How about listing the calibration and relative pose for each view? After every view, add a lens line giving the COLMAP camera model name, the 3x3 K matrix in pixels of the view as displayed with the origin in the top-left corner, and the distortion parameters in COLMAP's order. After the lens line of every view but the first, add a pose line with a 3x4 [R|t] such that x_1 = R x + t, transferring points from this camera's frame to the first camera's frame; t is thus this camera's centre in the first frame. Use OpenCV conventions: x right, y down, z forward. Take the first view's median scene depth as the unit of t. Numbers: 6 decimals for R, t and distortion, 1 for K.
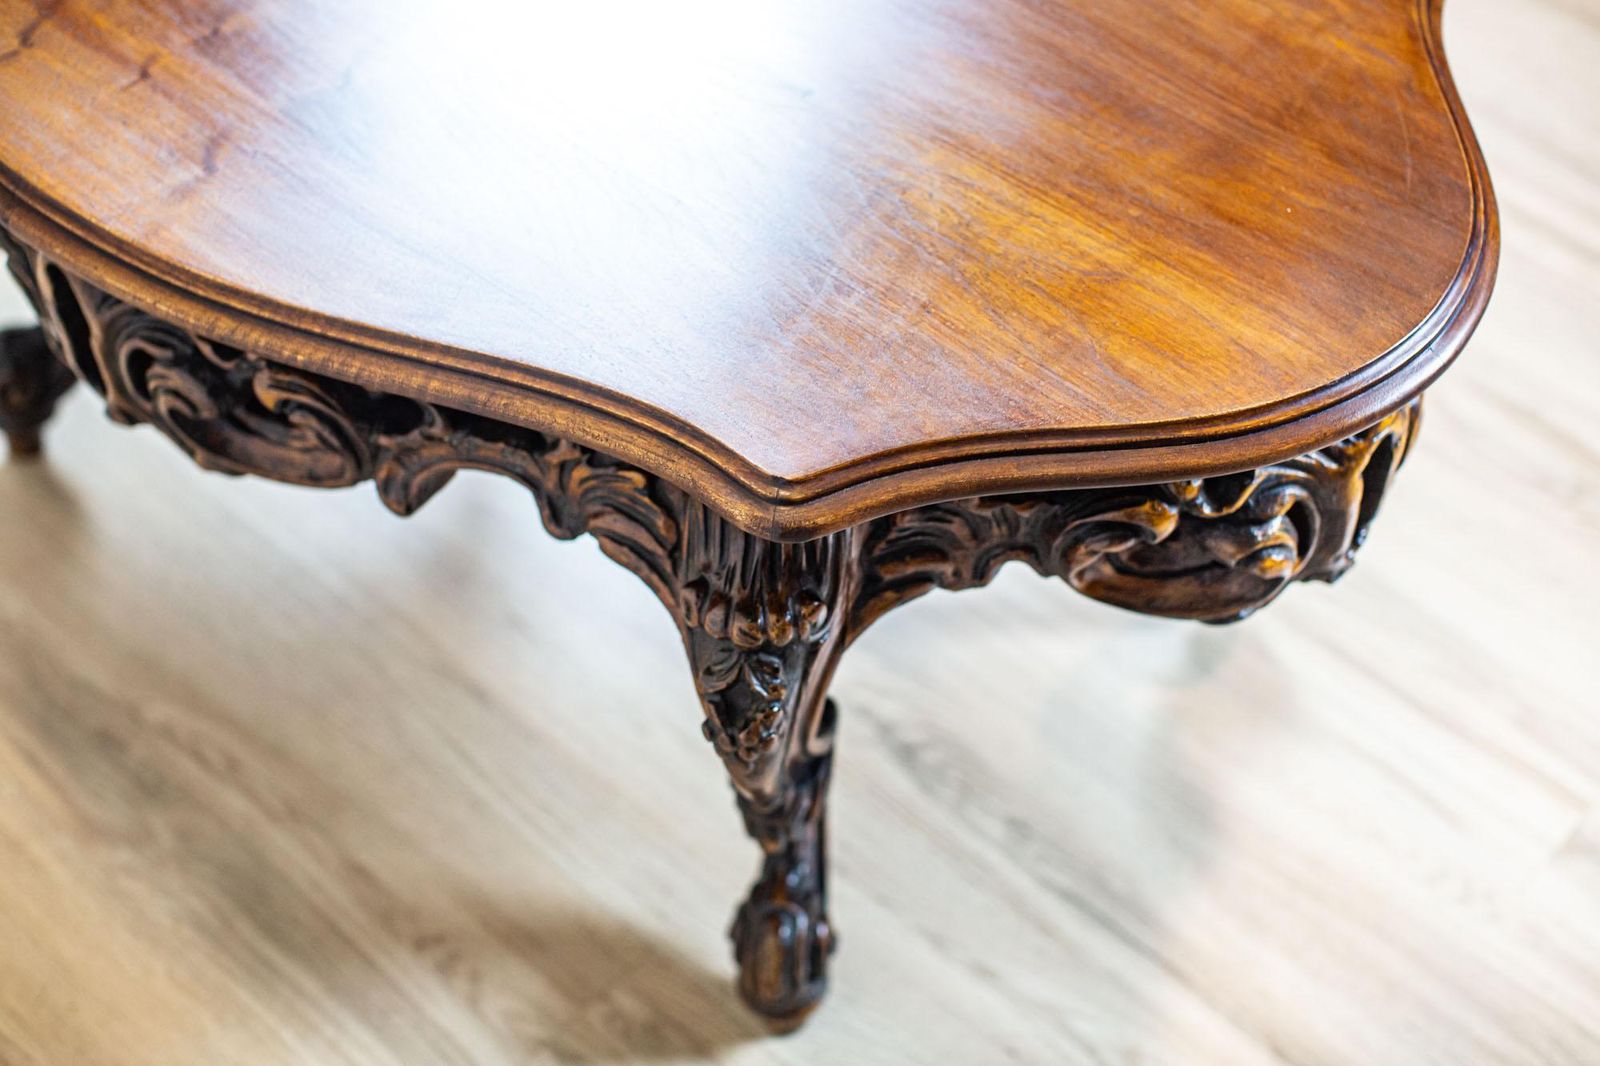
lens RADIAL K [[2420.0, 0, 800.0], [0, 2420.0, 533.0], [0, 0, 1]] dist [-0.197279, 0.231466]
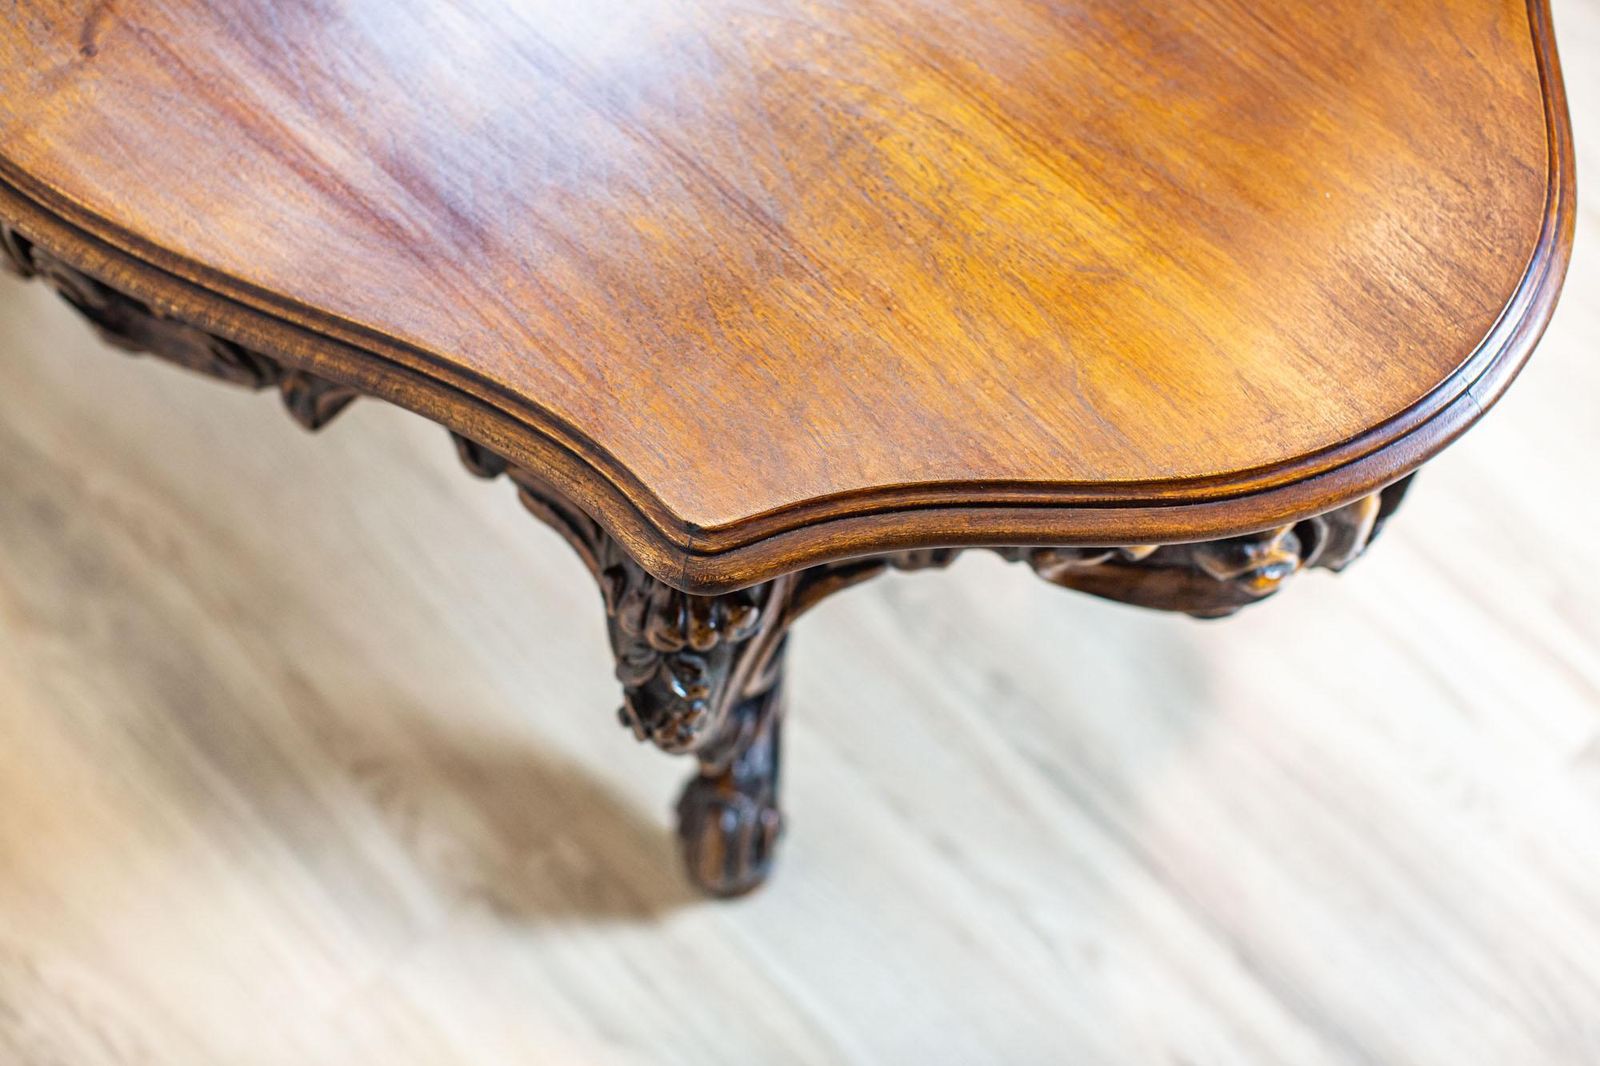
lens RADIAL K [[2420.0, 0, 800.0], [0, 2420.0, 533.0], [0, 0, 1]] dist [-0.197279, 0.231466]
pose [[0.996921, 0.072593, -0.029654, 0.050437], [-0.063651, 0.969988, 0.234674, -0.204906], [0.045800, -0.232063, 0.971622, 0.135102]]
